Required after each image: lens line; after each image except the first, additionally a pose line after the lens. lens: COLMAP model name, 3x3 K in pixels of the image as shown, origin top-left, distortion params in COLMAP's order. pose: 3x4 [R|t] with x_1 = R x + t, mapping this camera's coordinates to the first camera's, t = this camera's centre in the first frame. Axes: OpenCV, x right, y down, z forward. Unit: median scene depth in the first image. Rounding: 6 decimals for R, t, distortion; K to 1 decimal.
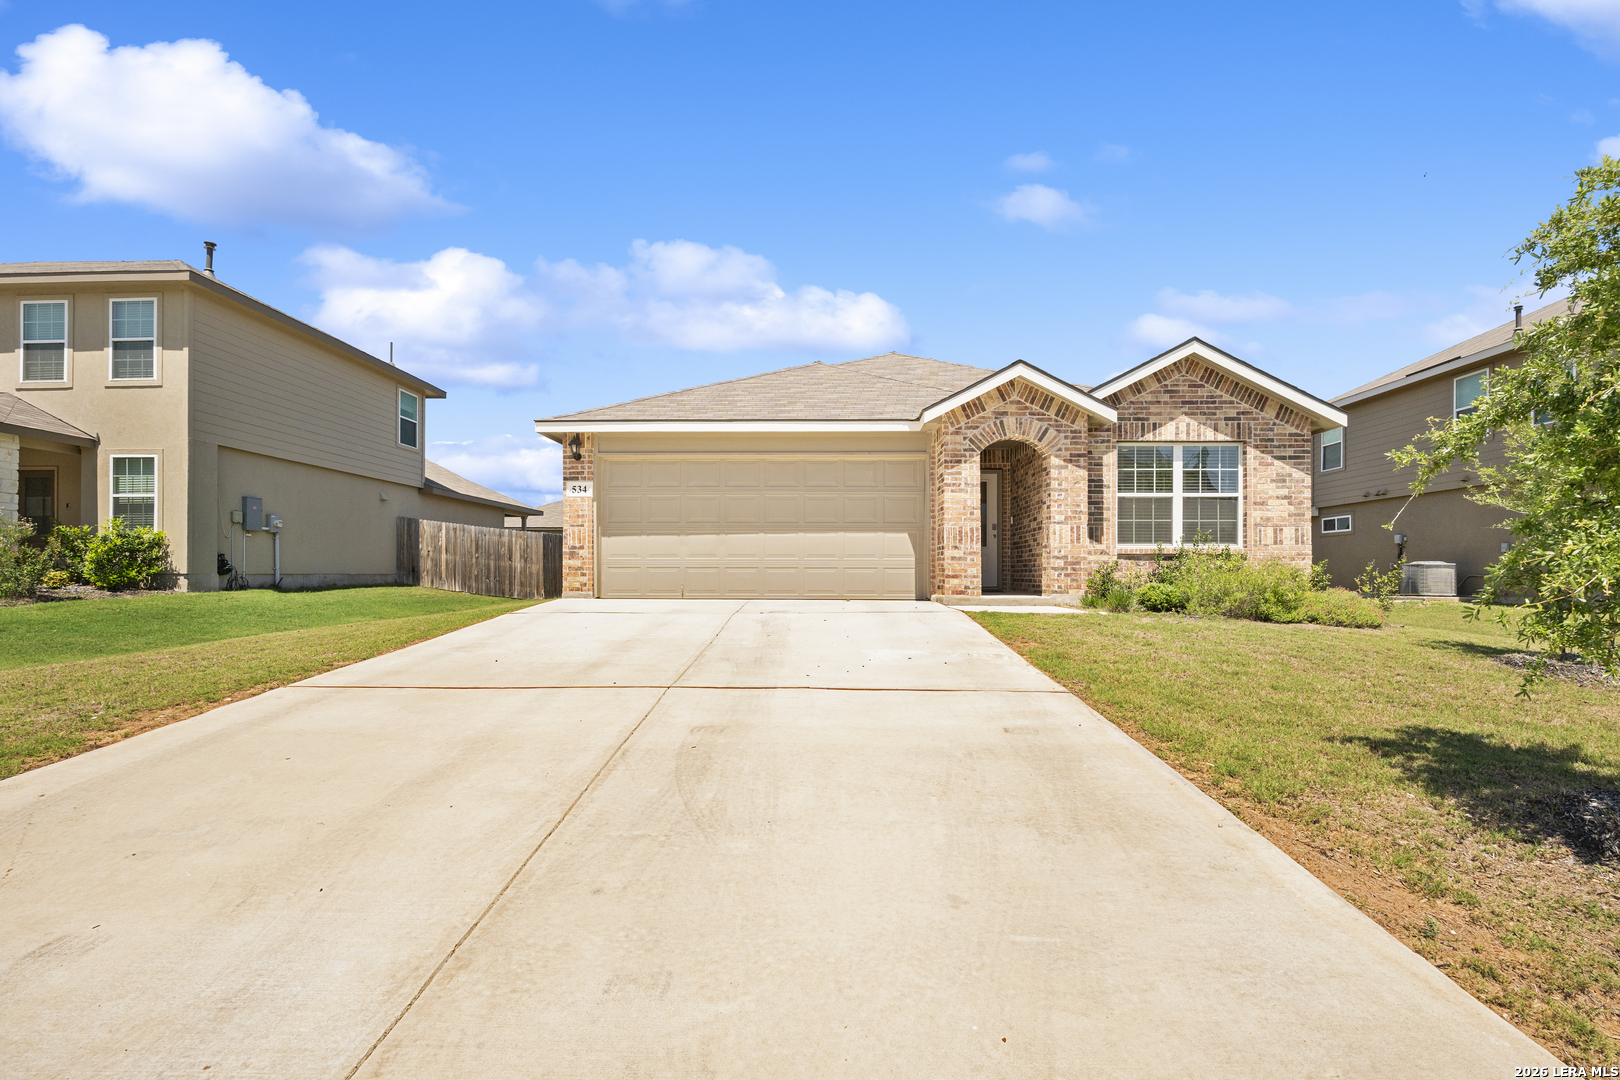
lens RADIAL K [[726.0, 0, 829.4], [0, 726.0, 574.7], [0, 0, 1]] dist [-0.002366, -0.000468]
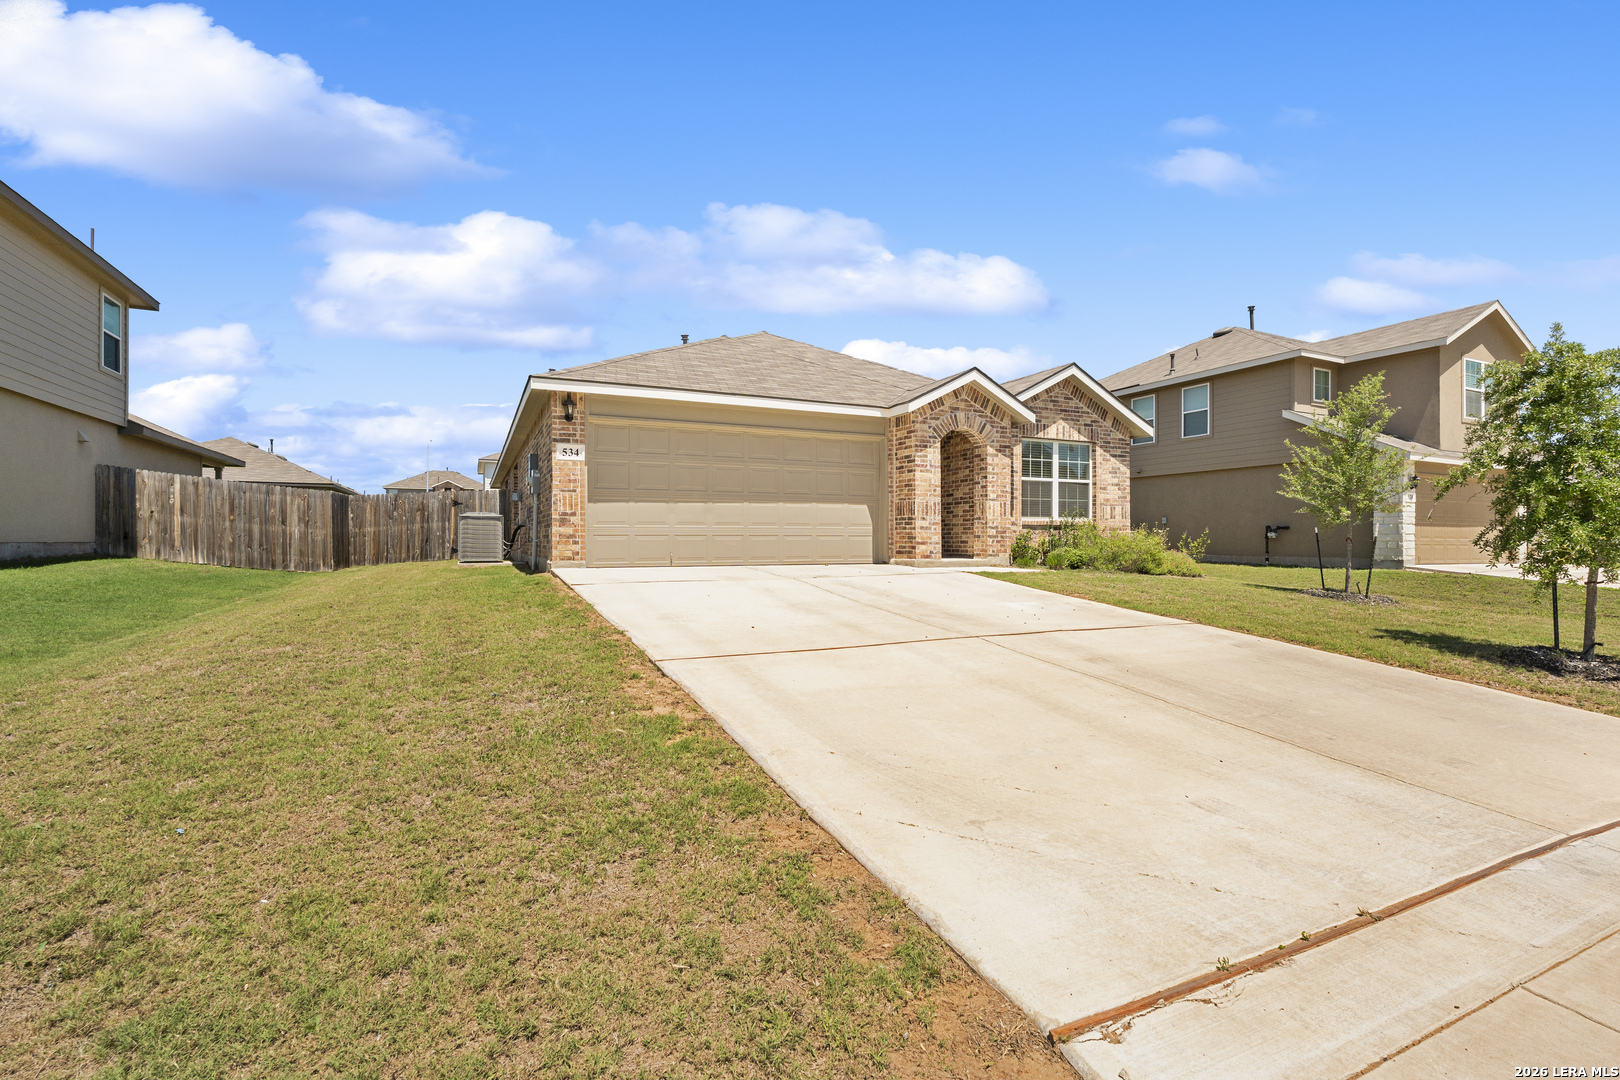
lens RADIAL K [[726.0, 0, 822.4], [0, 726.0, 539.7], [0, 0, 1]] dist [-0.002366, -0.000468]
pose [[0.895444, -0.002576, 0.445168, -0.486673], [0.001864, 0.999996, 0.002036, -0.005716], [-0.445171, -0.000993, 0.895445, 0.011522]]
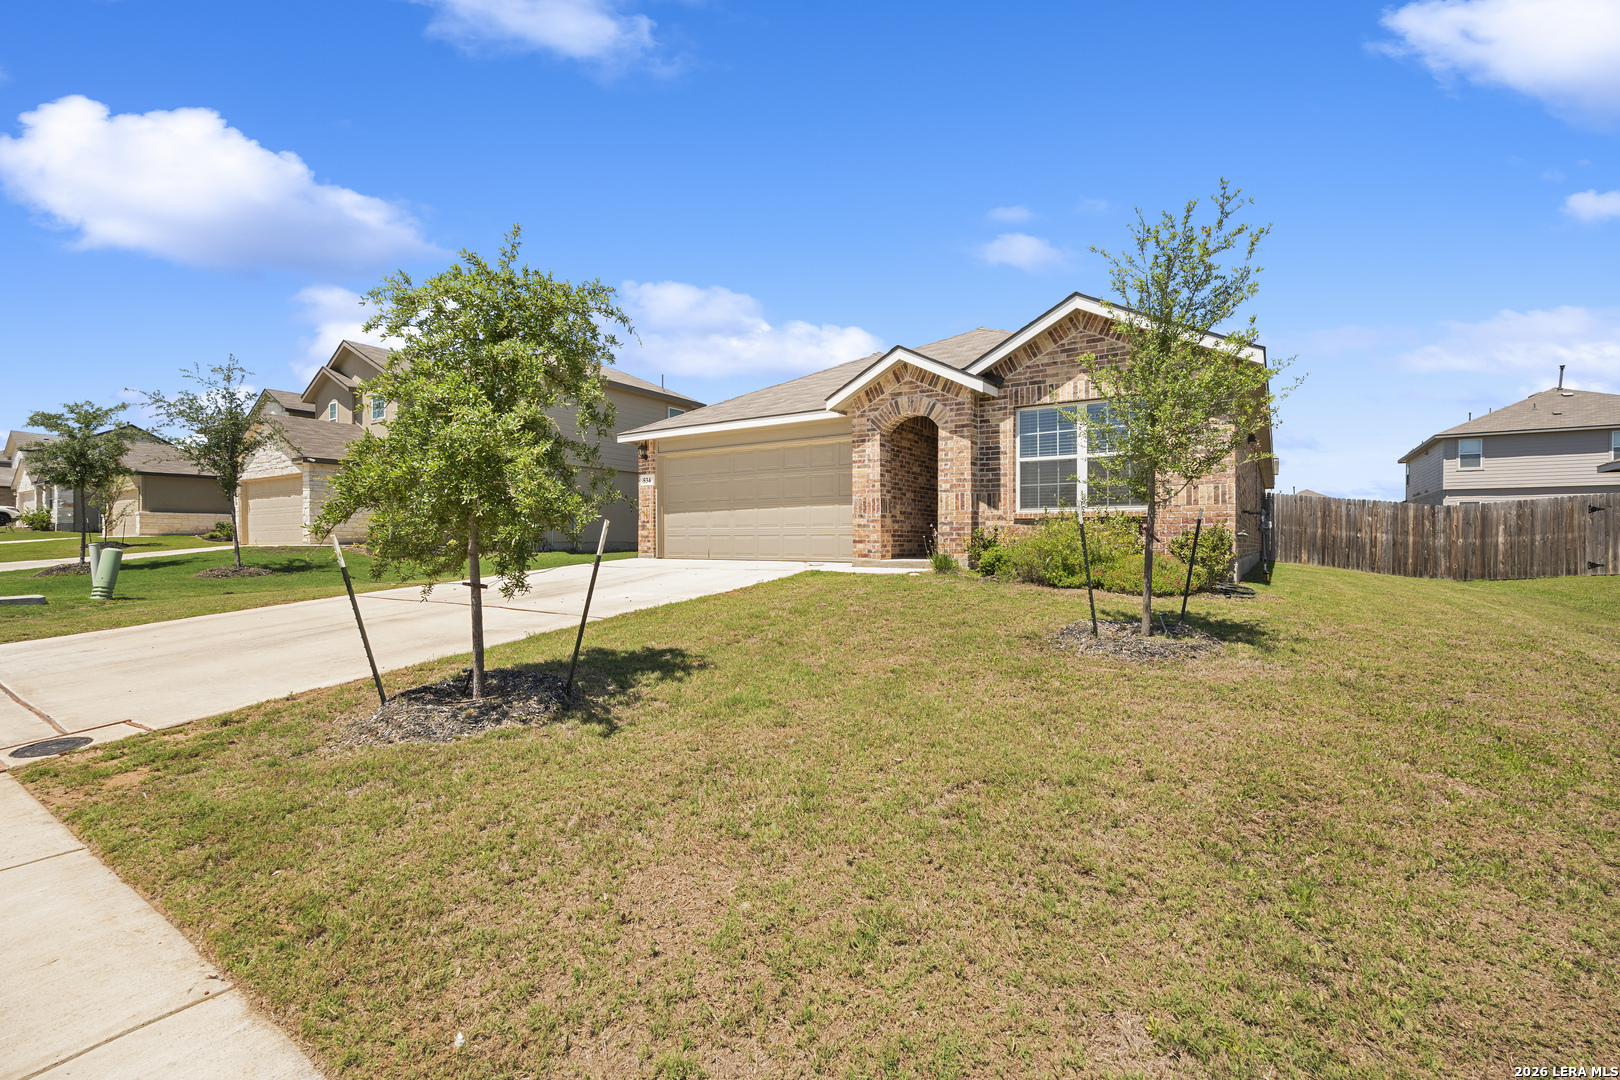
lens RADIAL K [[726.0, 0, 812.3], [0, 726.0, 540.4], [0, 0, 1]] dist [-0.002366, -0.000468]
pose [[0.835768, -0.003422, -0.549072, 0.713760], [0.000250, 0.999983, -0.005853, 0.006963], [0.549082, 0.004754, 0.835755, 0.004337]]
